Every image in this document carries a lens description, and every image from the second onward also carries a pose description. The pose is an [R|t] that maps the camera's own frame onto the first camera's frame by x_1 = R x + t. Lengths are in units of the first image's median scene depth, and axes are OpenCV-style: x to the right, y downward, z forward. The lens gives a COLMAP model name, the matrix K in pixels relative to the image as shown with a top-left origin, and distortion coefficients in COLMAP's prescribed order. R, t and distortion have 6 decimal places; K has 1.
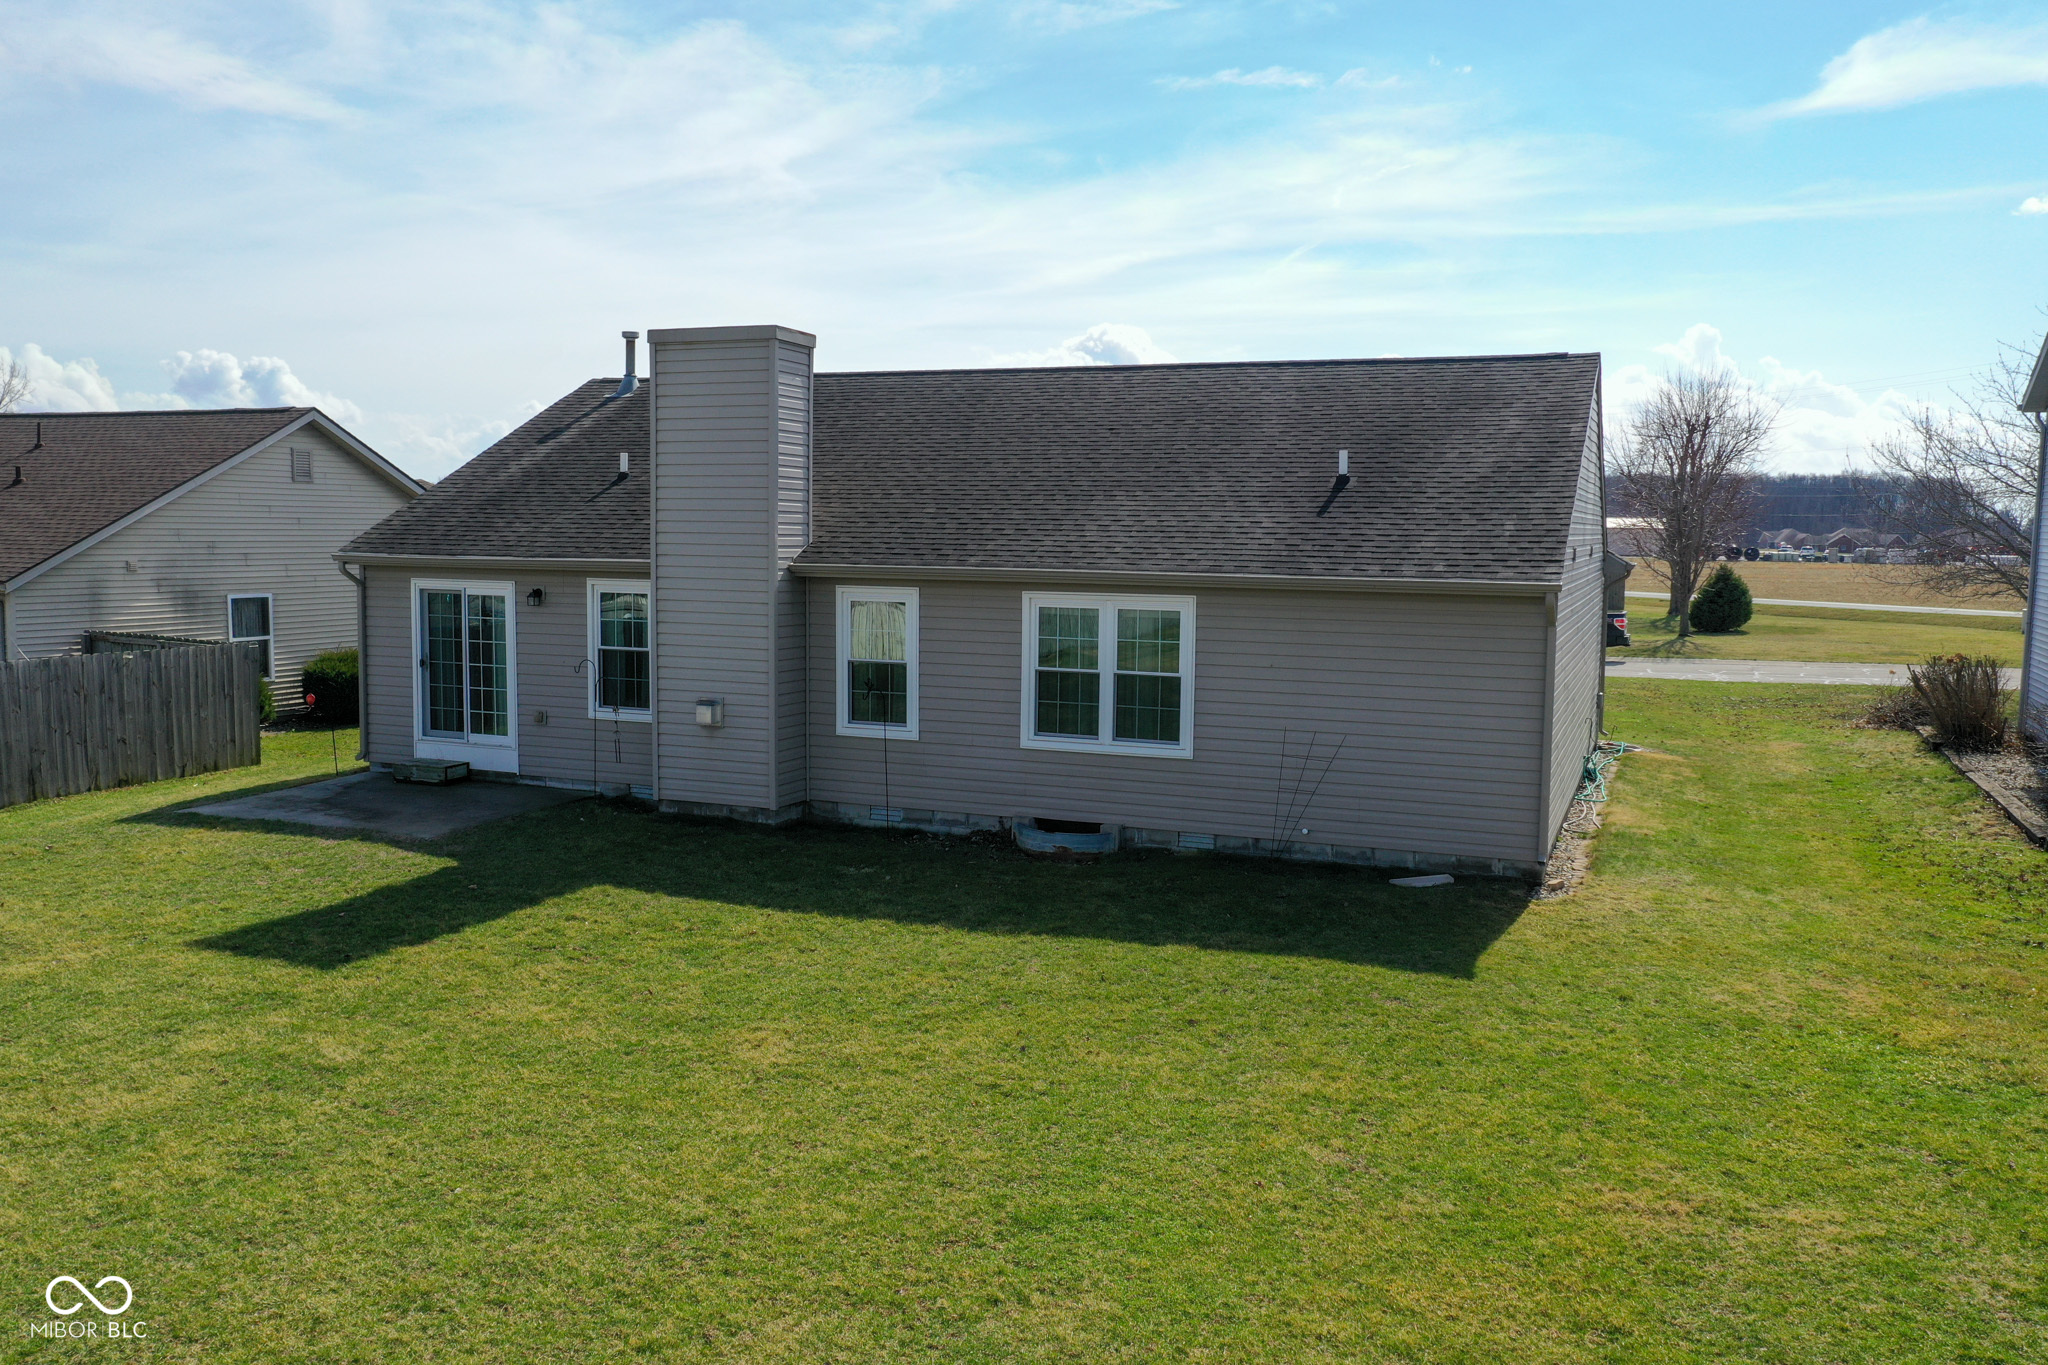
lens RADIAL K [[1629.4, 0, 1020.2], [0, 1629.4, 689.3], [0, 0, 1]] dist [0.001030, 0.001110]
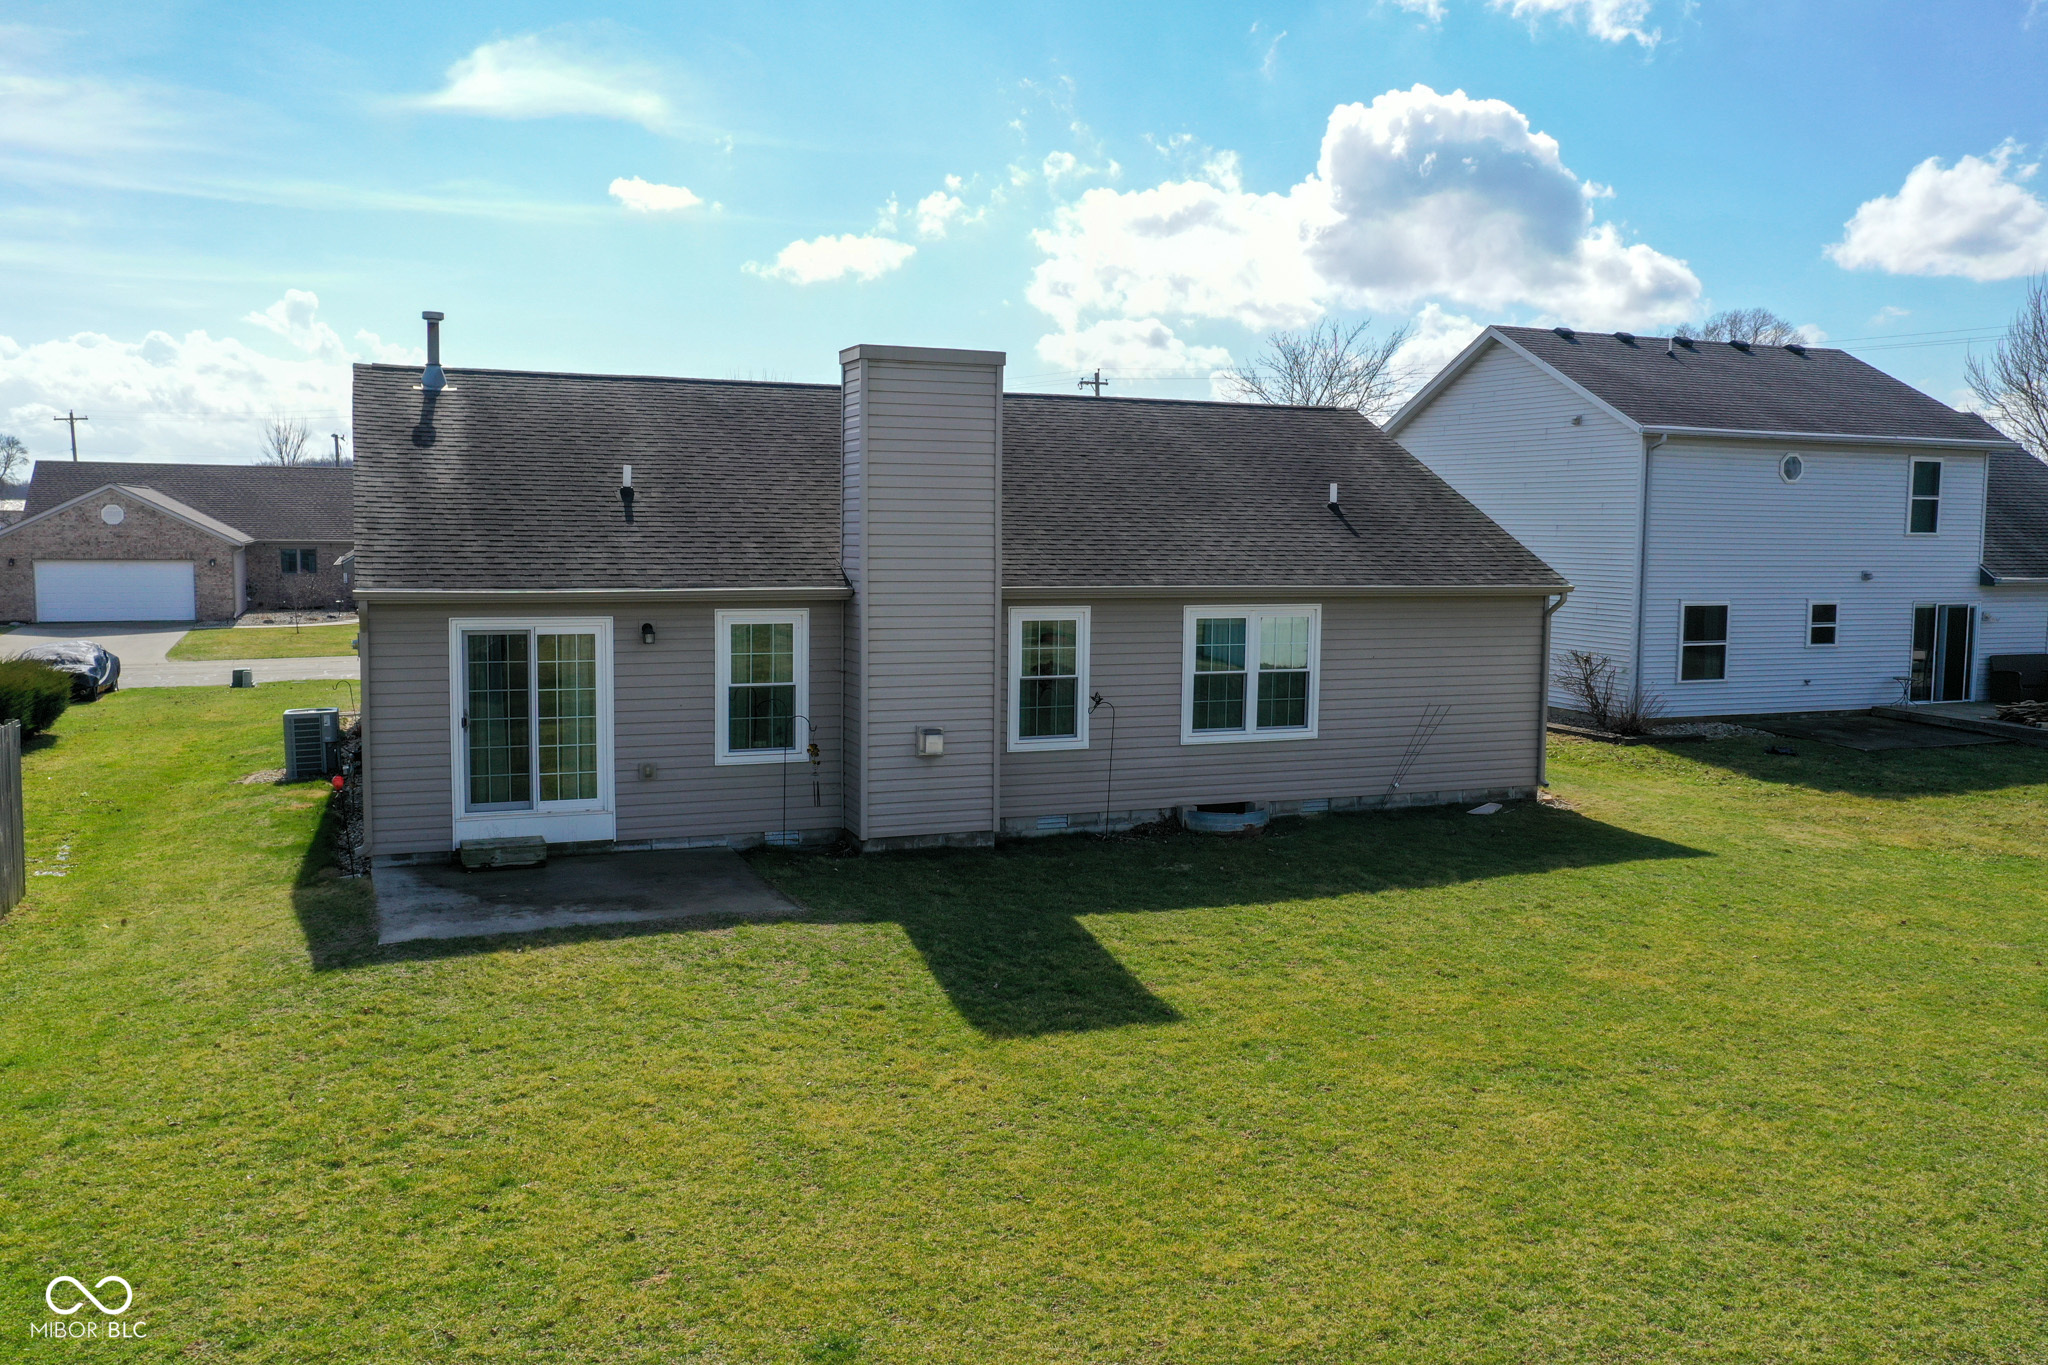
lens RADIAL K [[1616.1, 0, 1024.0], [0, 1616.1, 682.5], [0, 0, 1]] dist [0.005028, -0.010662]
pose [[0.717471, -0.069363, 0.693126, -0.836173], [0.070057, 0.997170, 0.027273, -0.044344], [-0.693056, 0.028991, 0.720300, 0.267154]]
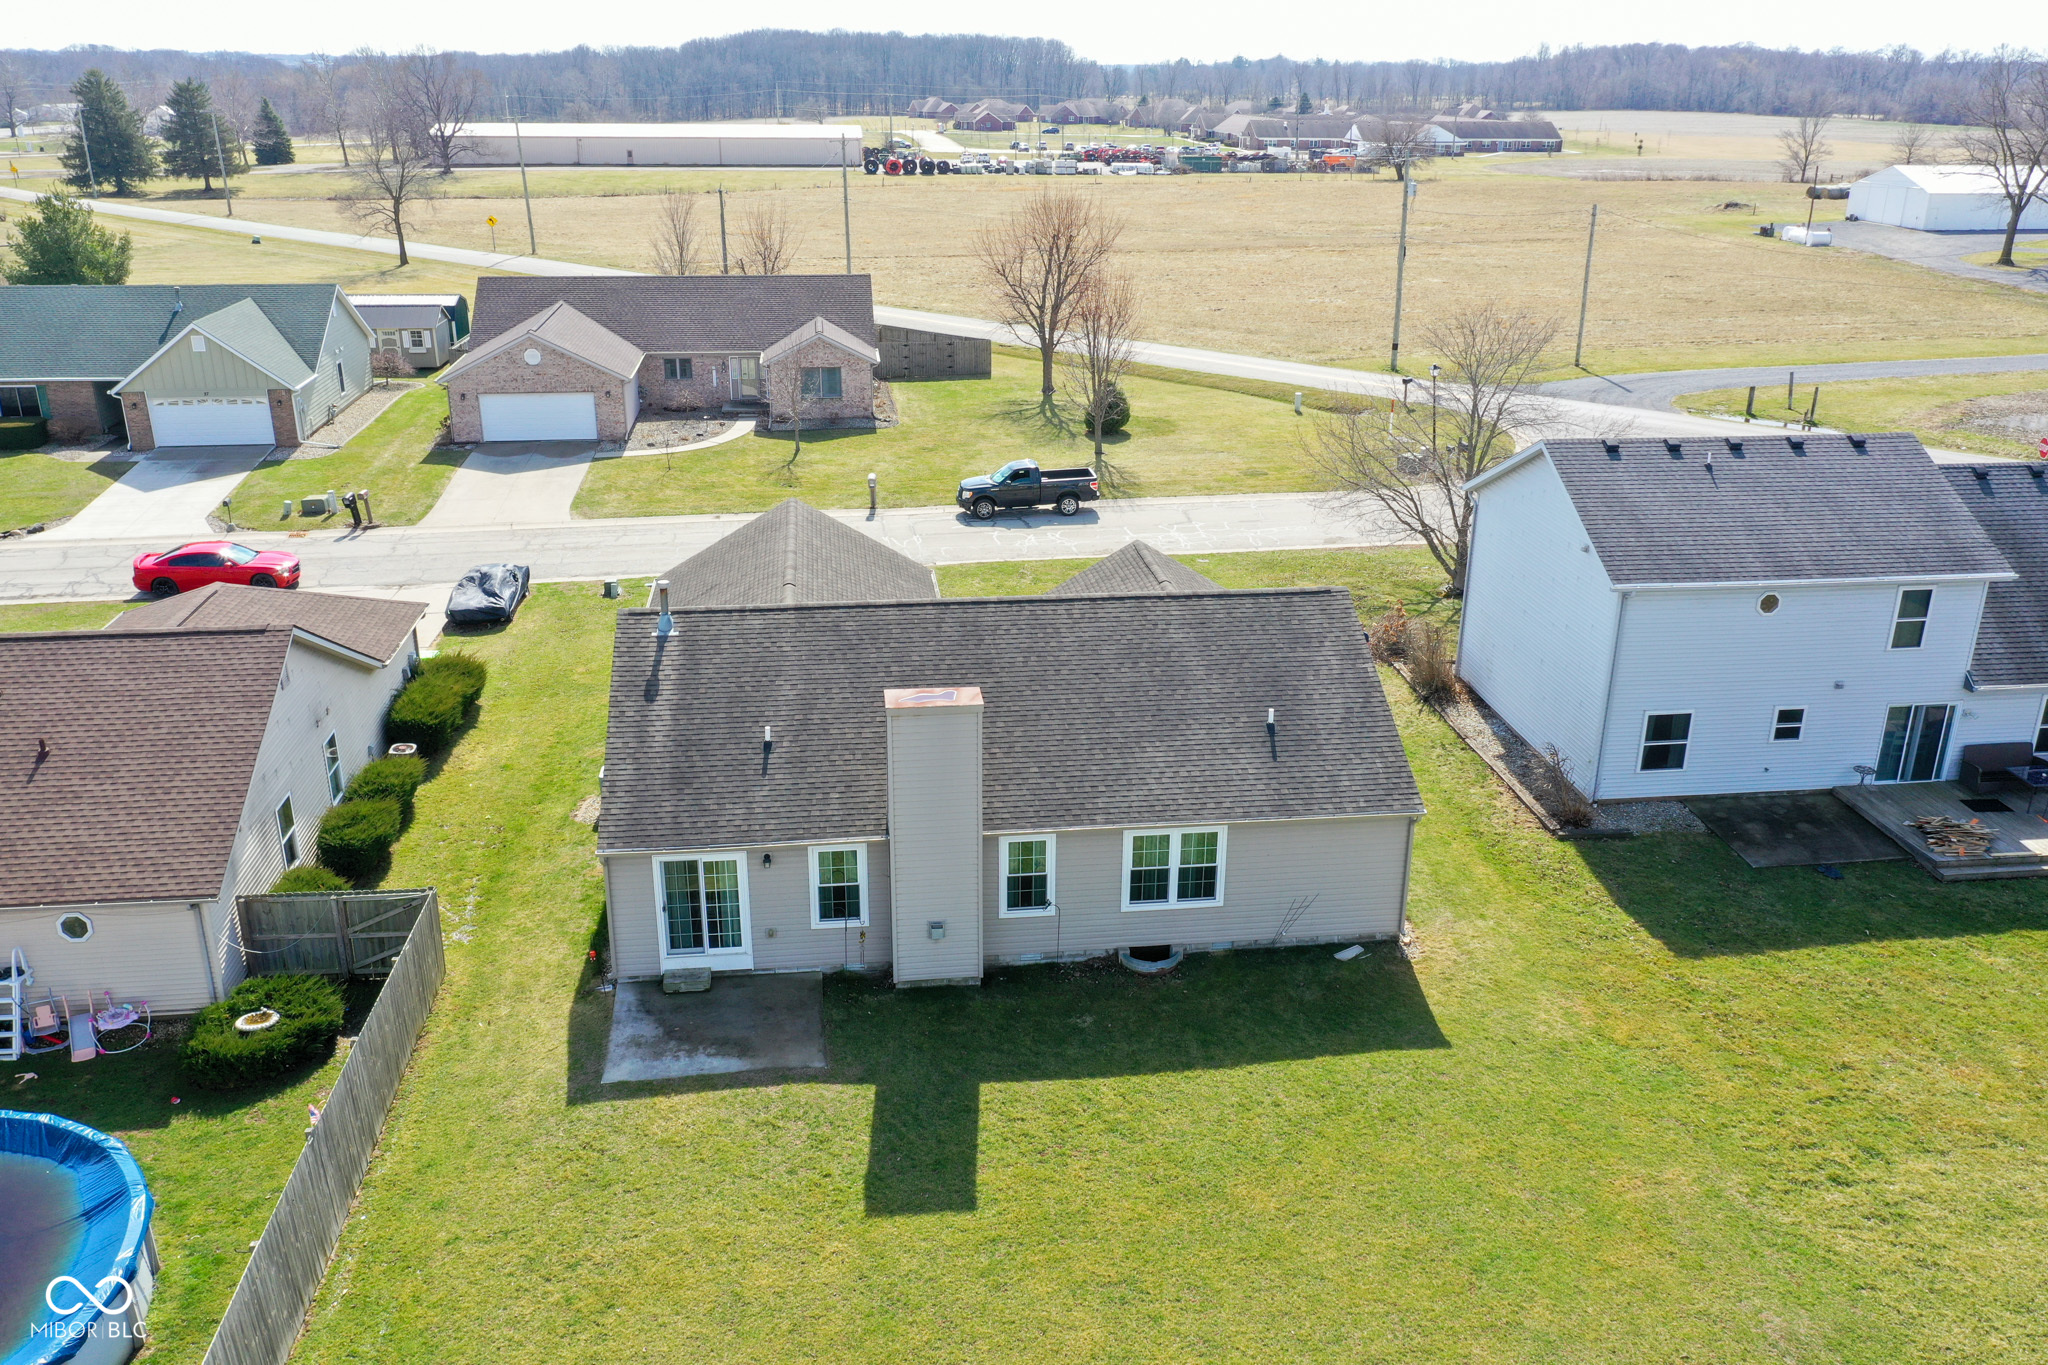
lens RADIAL K [[1616.1, 0, 1024.0], [0, 1616.1, 682.5], [0, 0, 1]] dist [0.005028, -0.010662]
pose [[0.870960, -0.180849, 0.456861, -0.805682], [0.054786, 0.959746, 0.275473, -0.656463], [-0.488289, -0.214896, 0.845809, -0.323667]]
